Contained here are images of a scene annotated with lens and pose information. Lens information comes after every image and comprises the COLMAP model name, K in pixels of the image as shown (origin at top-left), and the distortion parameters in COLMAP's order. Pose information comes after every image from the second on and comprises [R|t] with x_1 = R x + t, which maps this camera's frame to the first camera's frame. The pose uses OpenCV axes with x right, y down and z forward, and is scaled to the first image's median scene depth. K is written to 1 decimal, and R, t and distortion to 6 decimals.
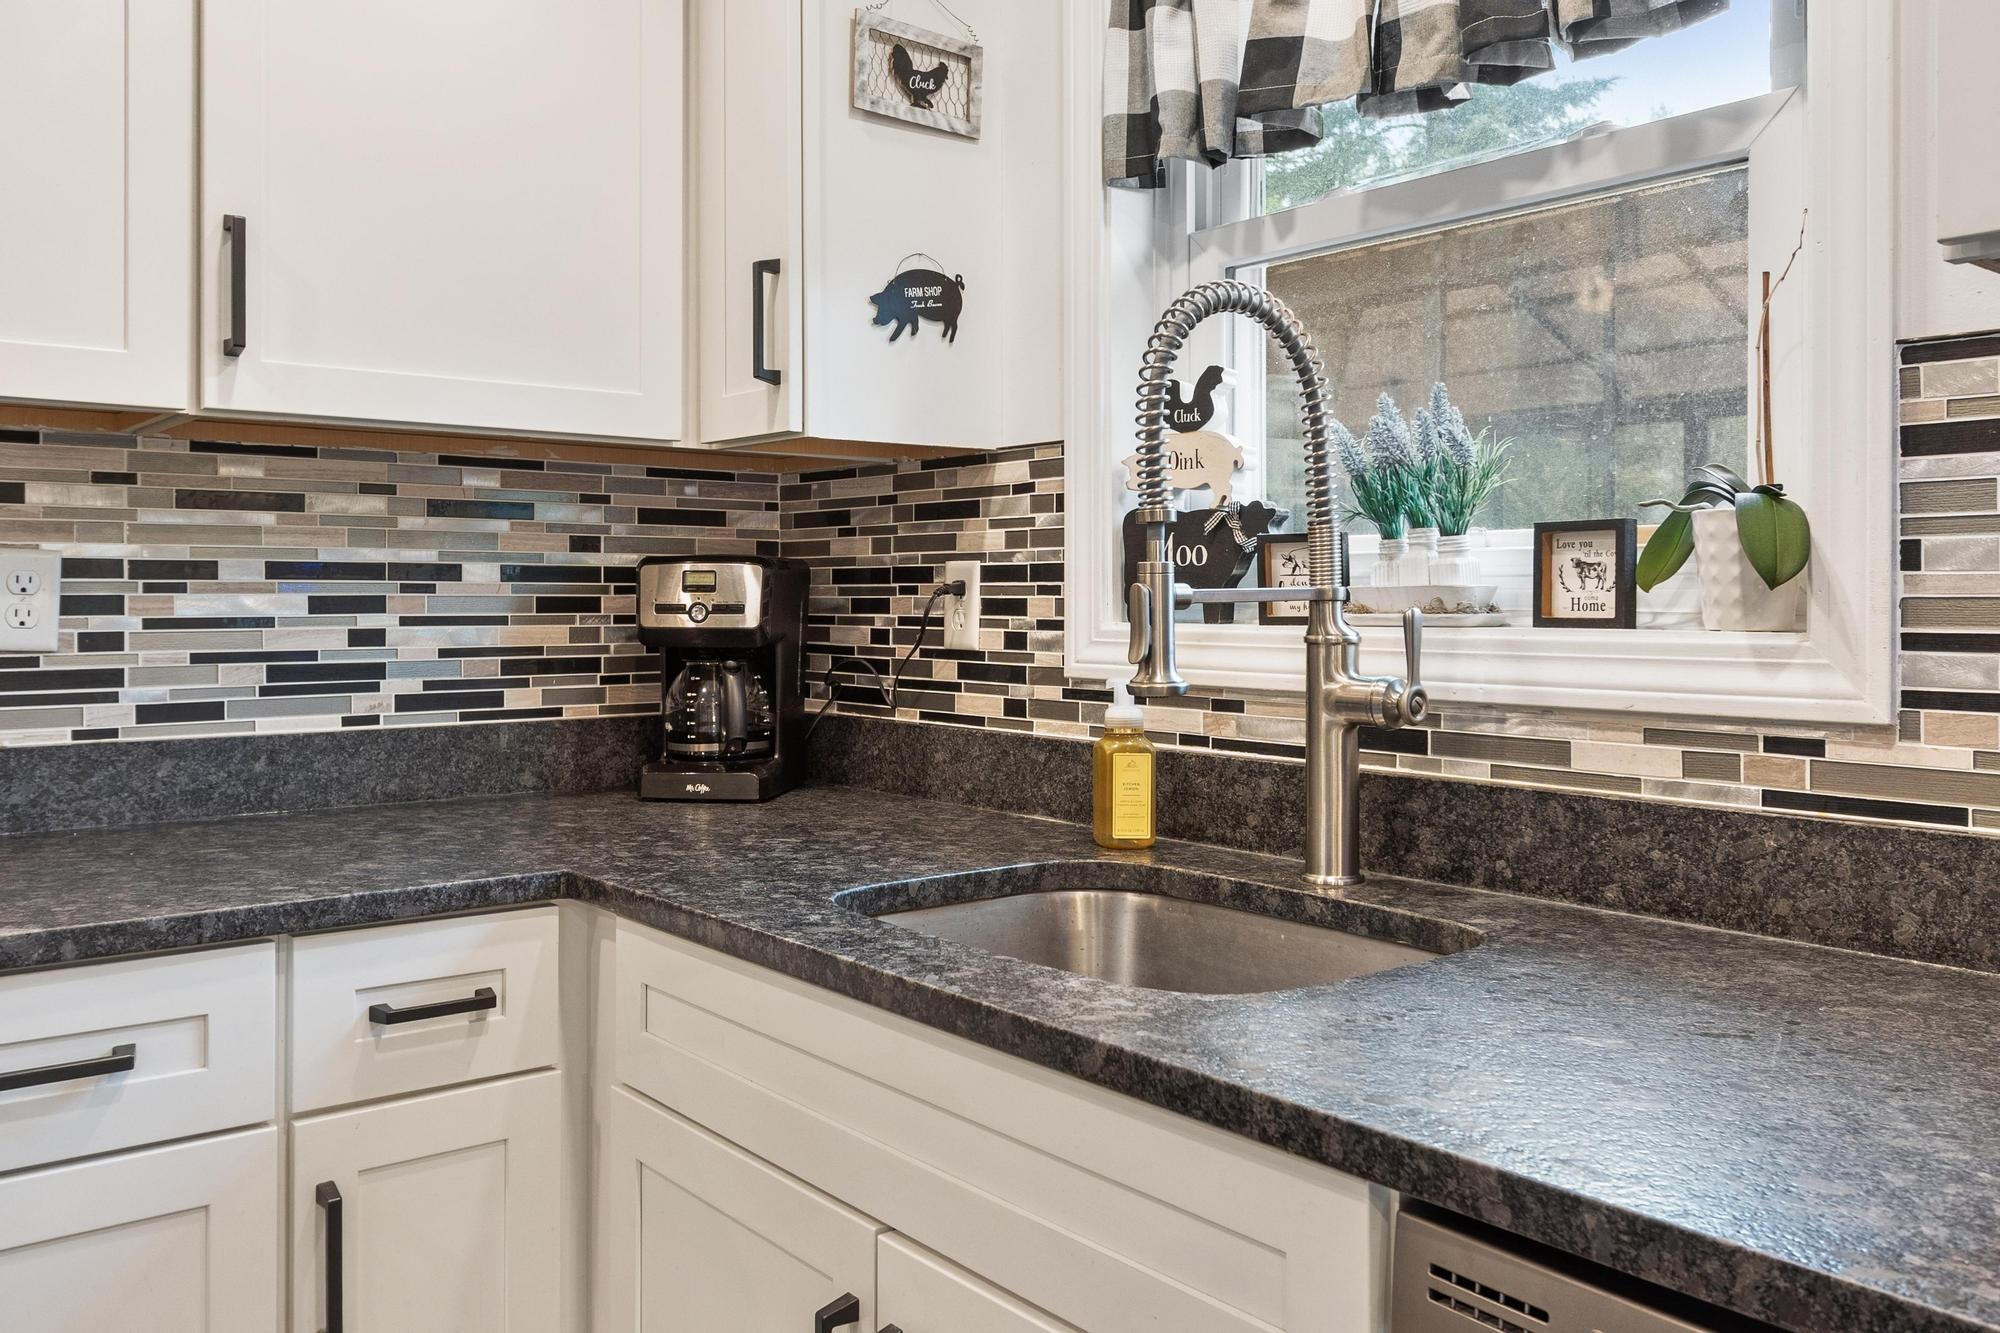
lens RADIAL K [[1575.8, 0, 1000.9], [0, 1575.8, 594.9], [0, 0, 1]] dist [0.001558, -0.004302]
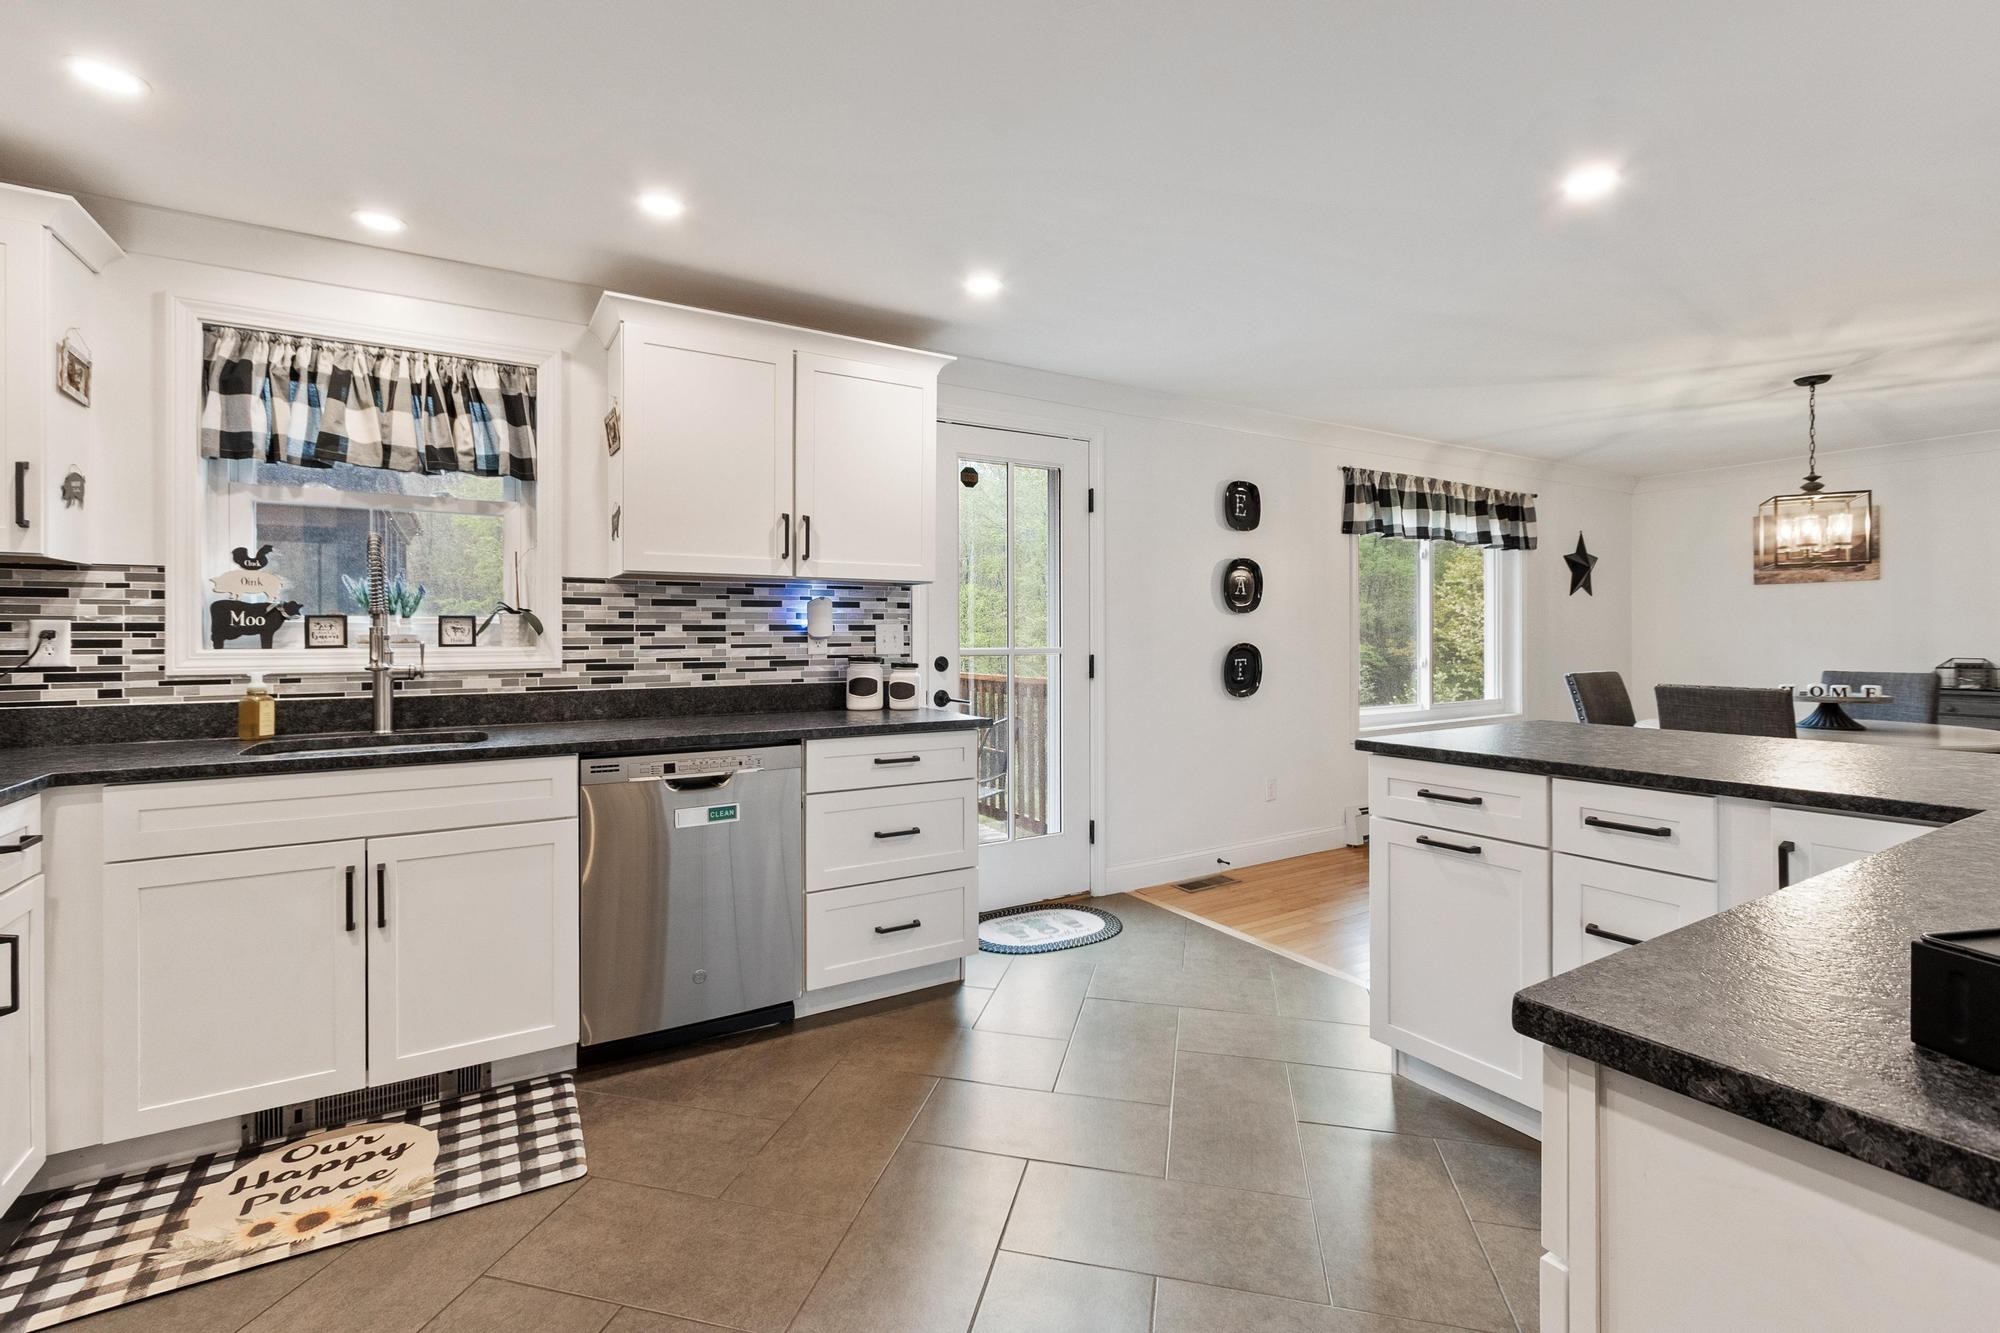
lens RADIAL K [[883.1, 0, 989.6], [0, 883.1, 635.9], [0, 0, 1]] dist [0.001079, -0.000129]
pose [[0.144773, -0.002048, 0.989463, -0.964418], [-0.000326, 0.999998, 0.002118, -0.005055], [-0.989465, -0.000629, 0.144772, -0.287004]]
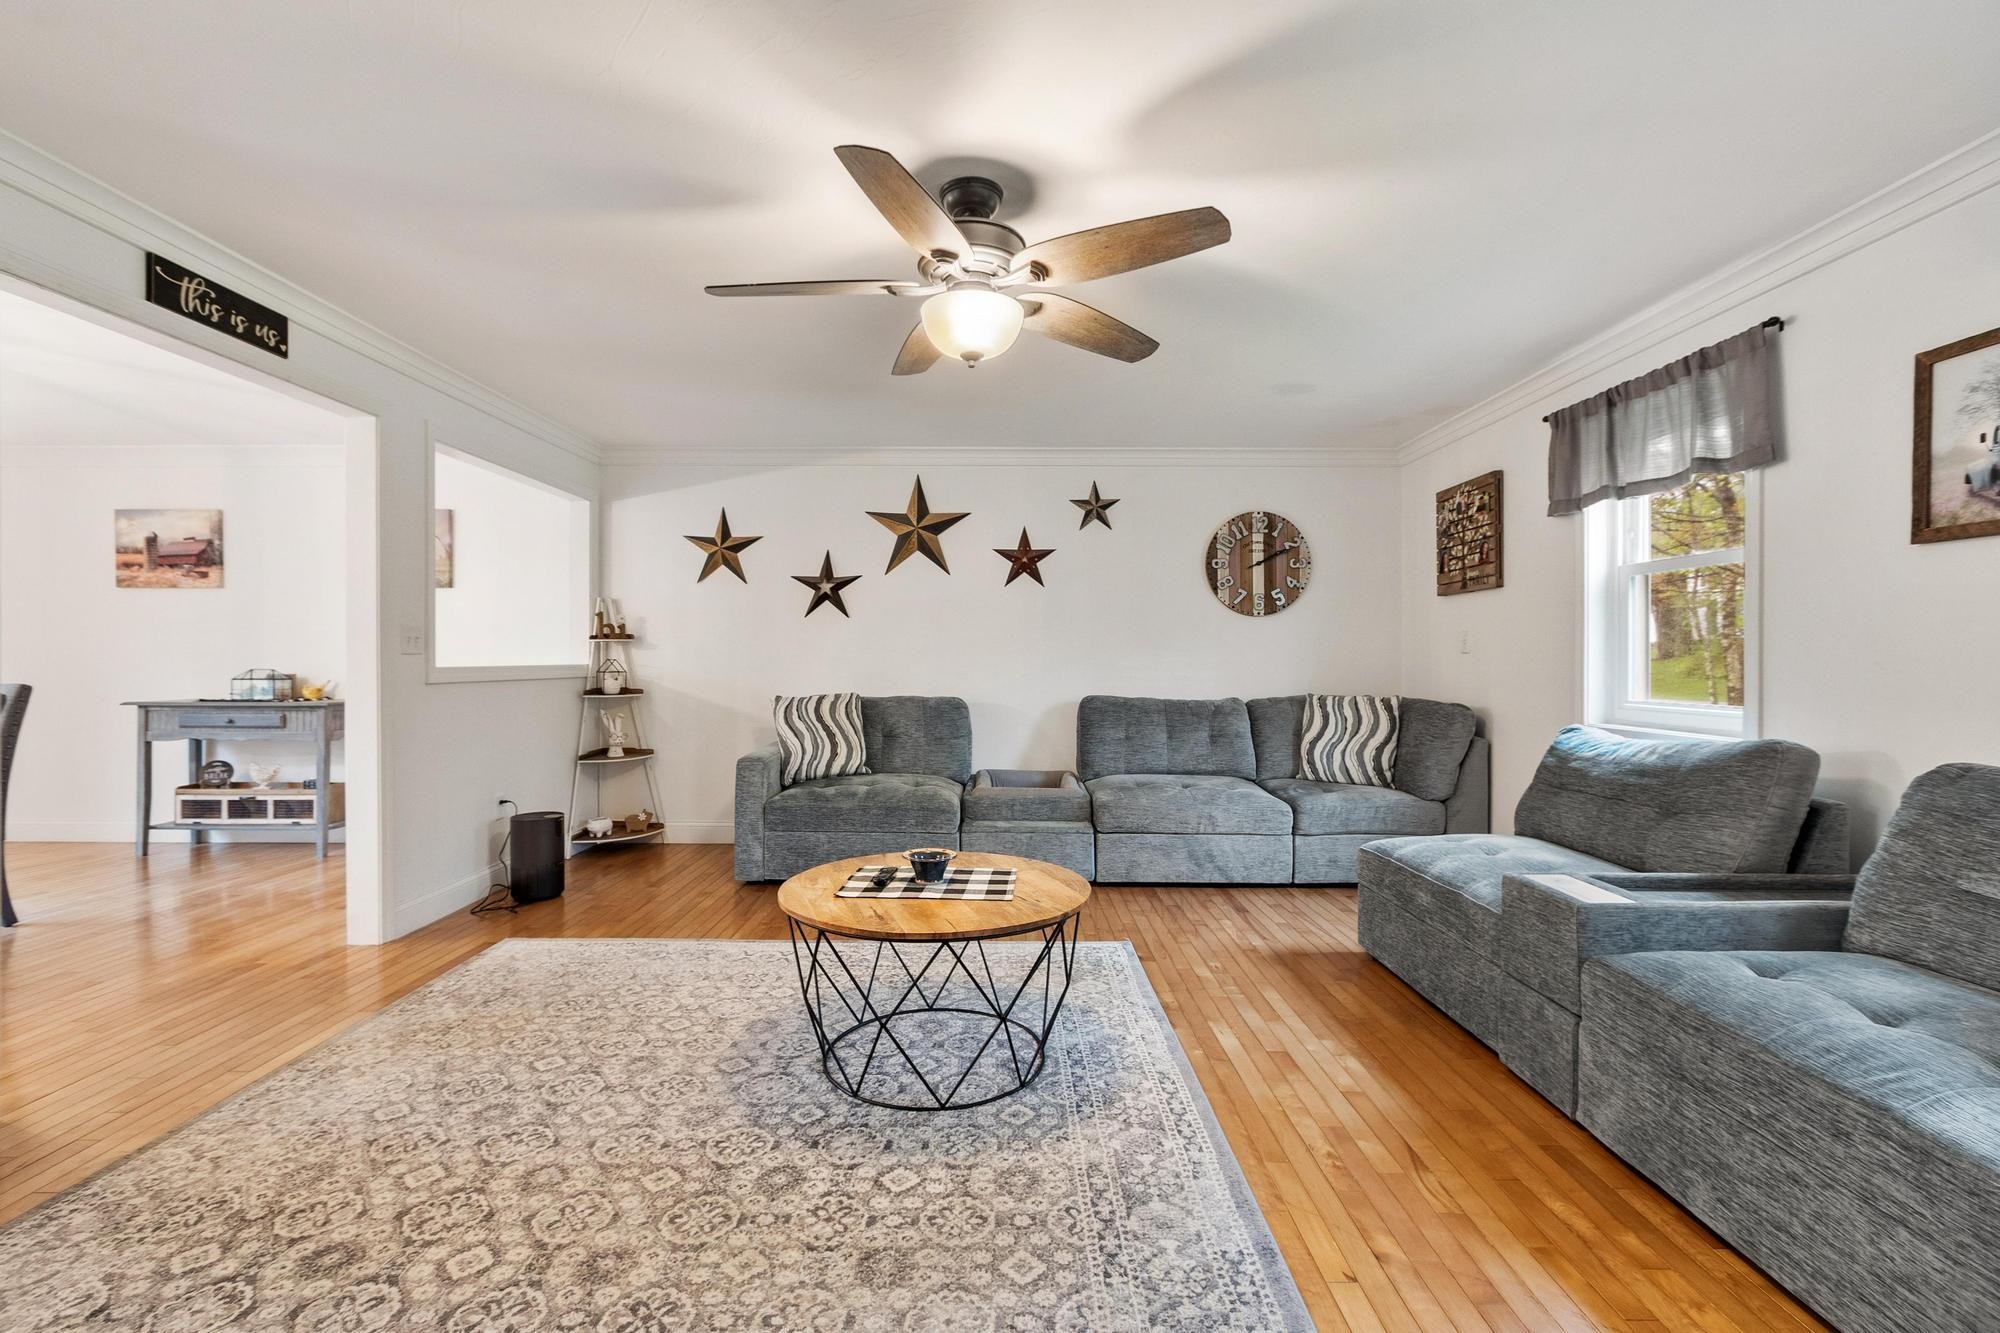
lens RADIAL K [[871.1, 0, 992.2], [0, 871.1, 666.3], [0, 0, 1]] dist [0.000466, 0.000174]
pose [[-0.767152, -0.005719, 0.641440, -1.244960], [-0.004775, 0.999983, 0.003204, 0.038652], [-0.641448, -0.000605, -0.767167, -2.087957]]
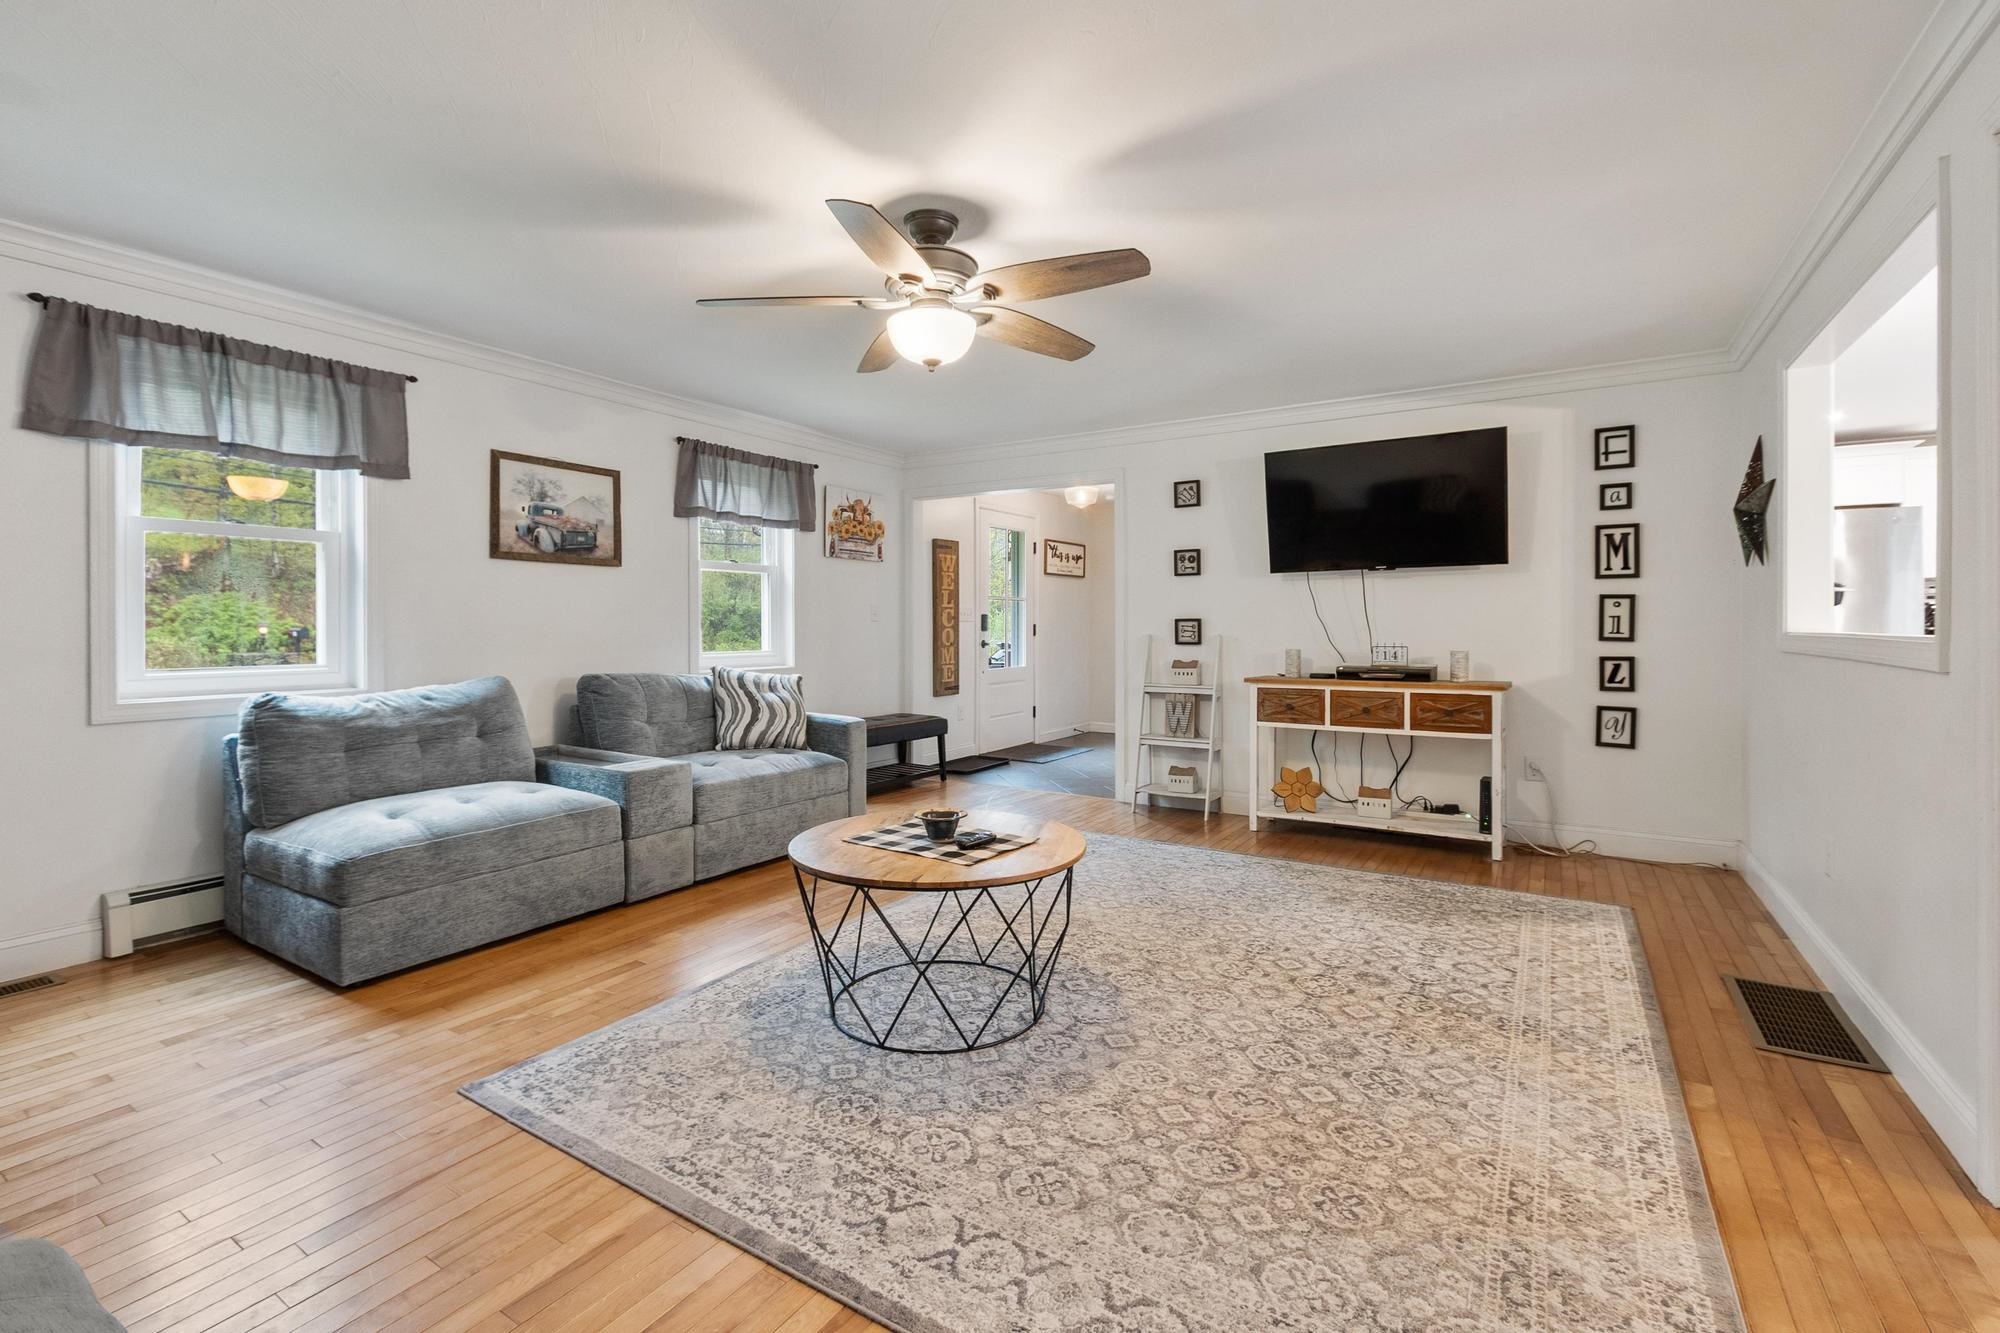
lens RADIAL K [[883.1, 0, 989.6], [0, 883.1, 635.9], [0, 0, 1]] dist [0.001079, -0.000129]
pose [[0.307518, 0.008419, -0.951505, 0.759069], [0.005311, 0.999930, 0.010564, 0.036897], [0.951527, -0.008302, 0.307452, -3.246369]]
